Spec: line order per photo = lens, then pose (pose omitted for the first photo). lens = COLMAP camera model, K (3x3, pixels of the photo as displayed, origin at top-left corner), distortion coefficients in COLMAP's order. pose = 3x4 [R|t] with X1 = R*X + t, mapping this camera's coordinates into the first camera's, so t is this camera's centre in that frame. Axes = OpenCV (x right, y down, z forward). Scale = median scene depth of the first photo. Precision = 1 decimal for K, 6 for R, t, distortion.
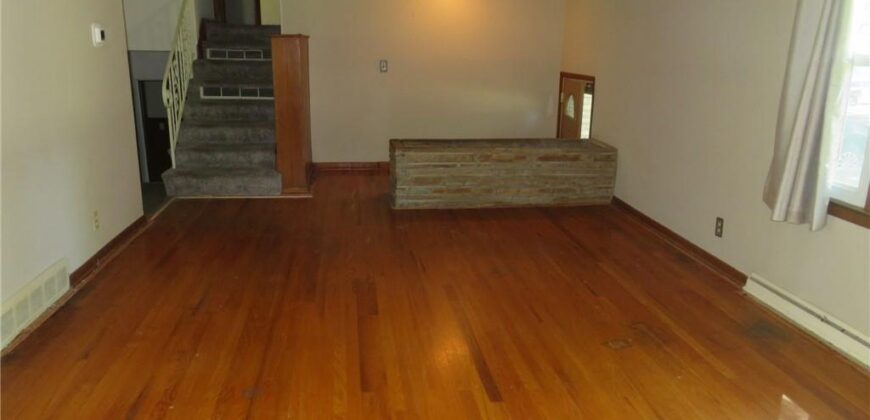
lens RADIAL K [[654.7, 0, 435.0], [0, 654.7, 210.0], [0, 0, 1]] dist [0.003342, 0.000415]
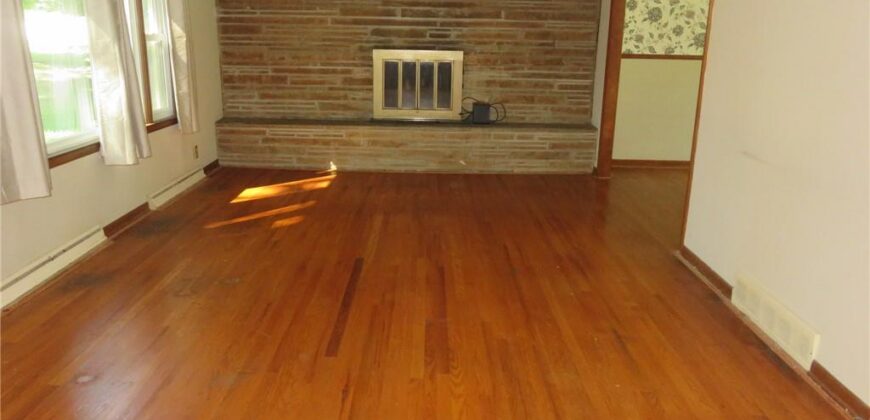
lens RADIAL K [[654.7, 0, 435.0], [0, 654.7, 210.0], [0, 0, 1]] dist [0.003342, 0.000415]
pose [[-0.991025, -0.076861, 0.109374, -0.207534], [-0.012055, 0.866231, 0.499499, -0.501701], [-0.133135, 0.493697, -0.859382, 1.873422]]
